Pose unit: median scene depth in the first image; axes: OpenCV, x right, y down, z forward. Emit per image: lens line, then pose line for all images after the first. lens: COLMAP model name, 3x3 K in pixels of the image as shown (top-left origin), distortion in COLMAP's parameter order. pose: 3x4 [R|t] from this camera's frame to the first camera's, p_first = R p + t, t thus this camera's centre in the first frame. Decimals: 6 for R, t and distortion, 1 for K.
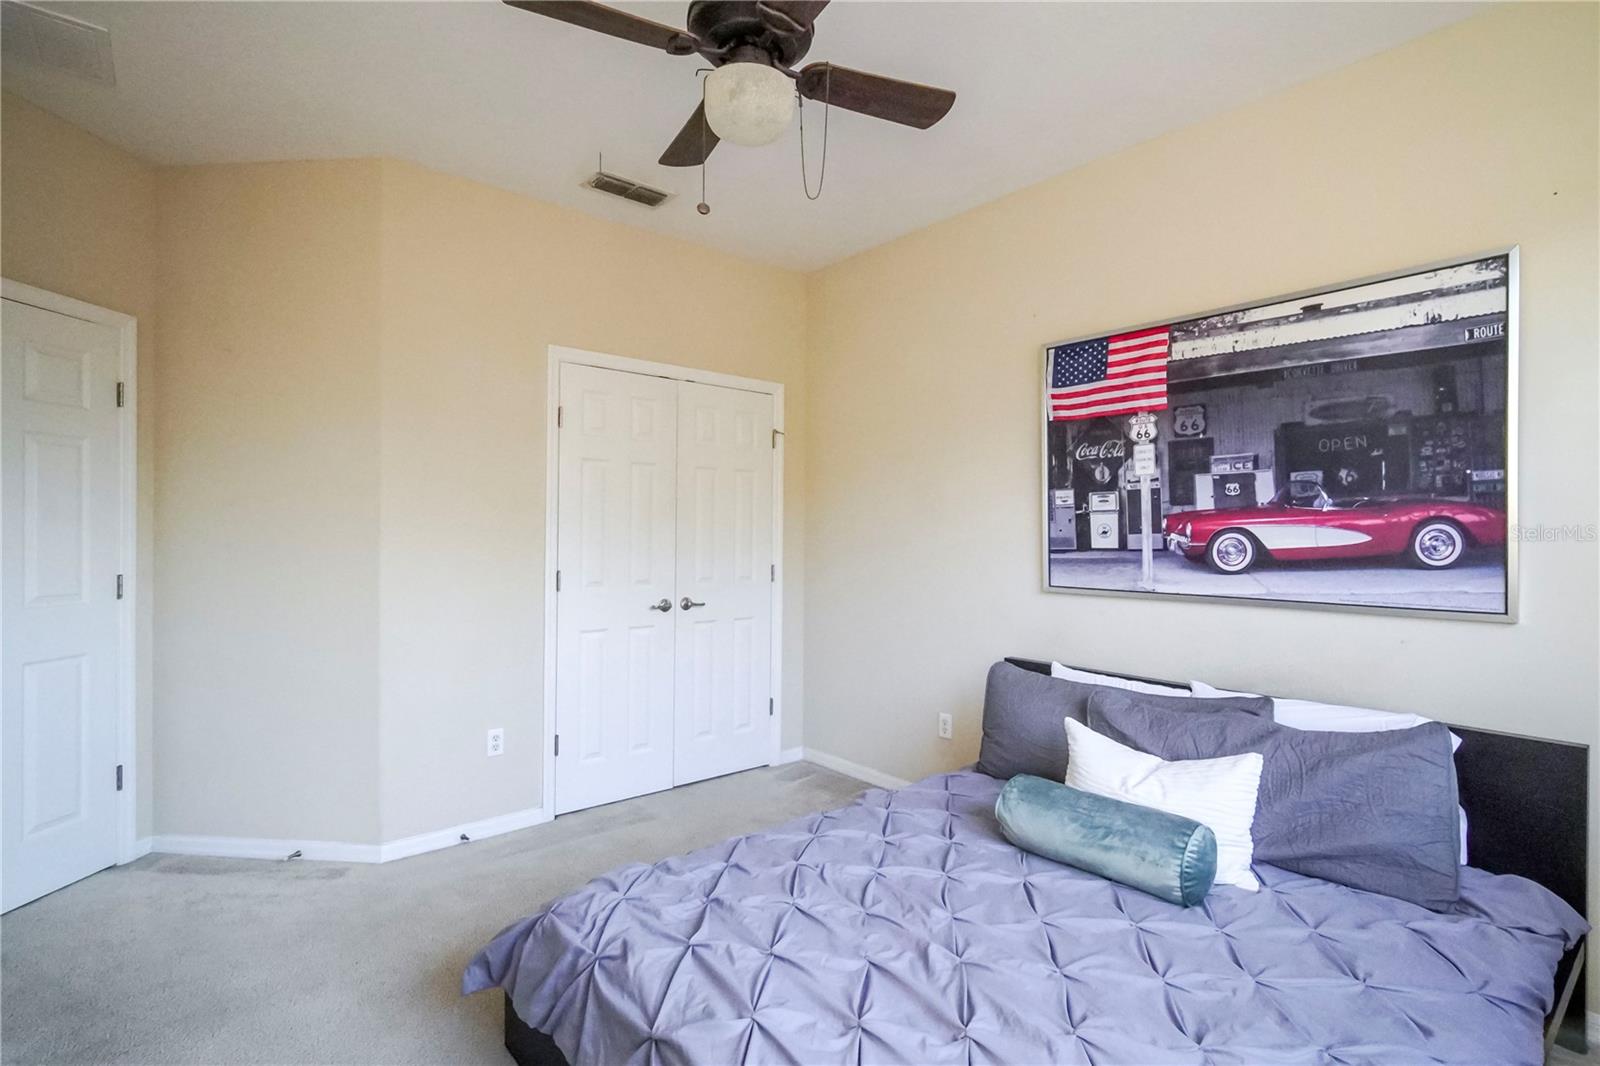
lens RADIAL K [[755.4, 0, 803.0], [0, 755.4, 531.2], [0, 0, 1]] dist [0.000389, -0.000400]
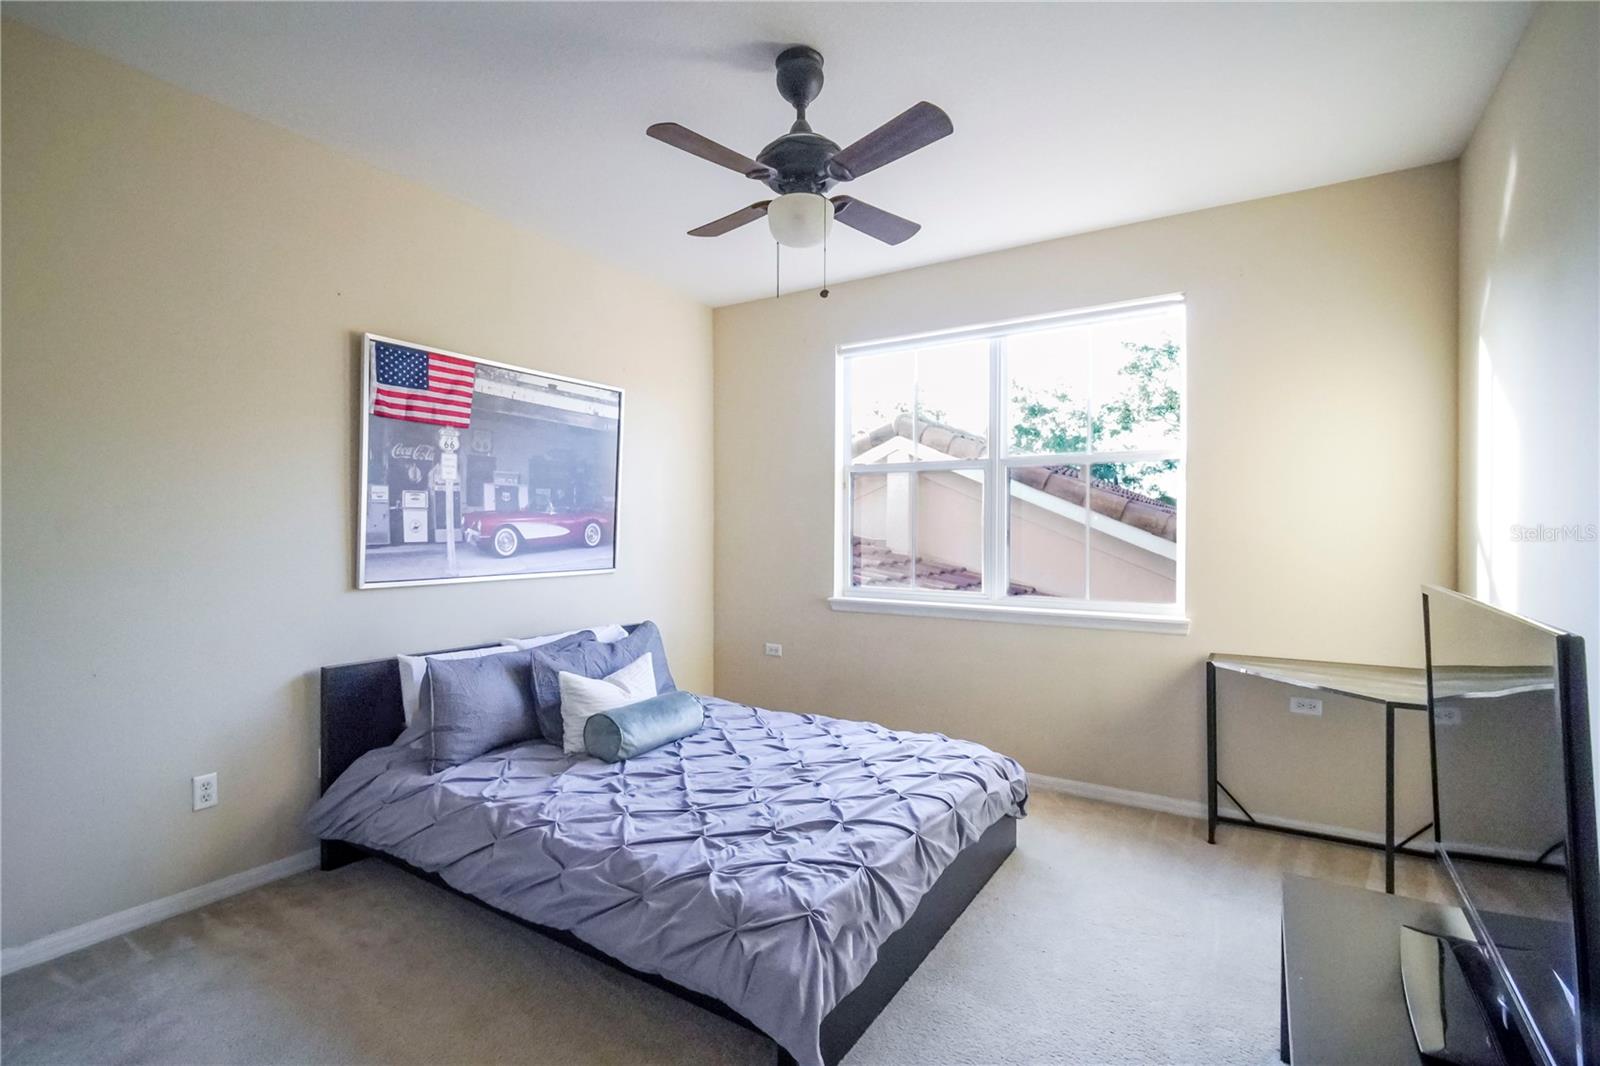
lens RADIAL K [[755.4, 0, 803.0], [0, 755.4, 531.2], [0, 0, 1]] dist [0.000389, -0.000400]
pose [[-0.305597, -0.008127, 0.952126, -0.855279], [-0.007290, 0.999954, 0.006196, -0.004332], [-0.952133, -0.005048, -0.305643, 0.839974]]
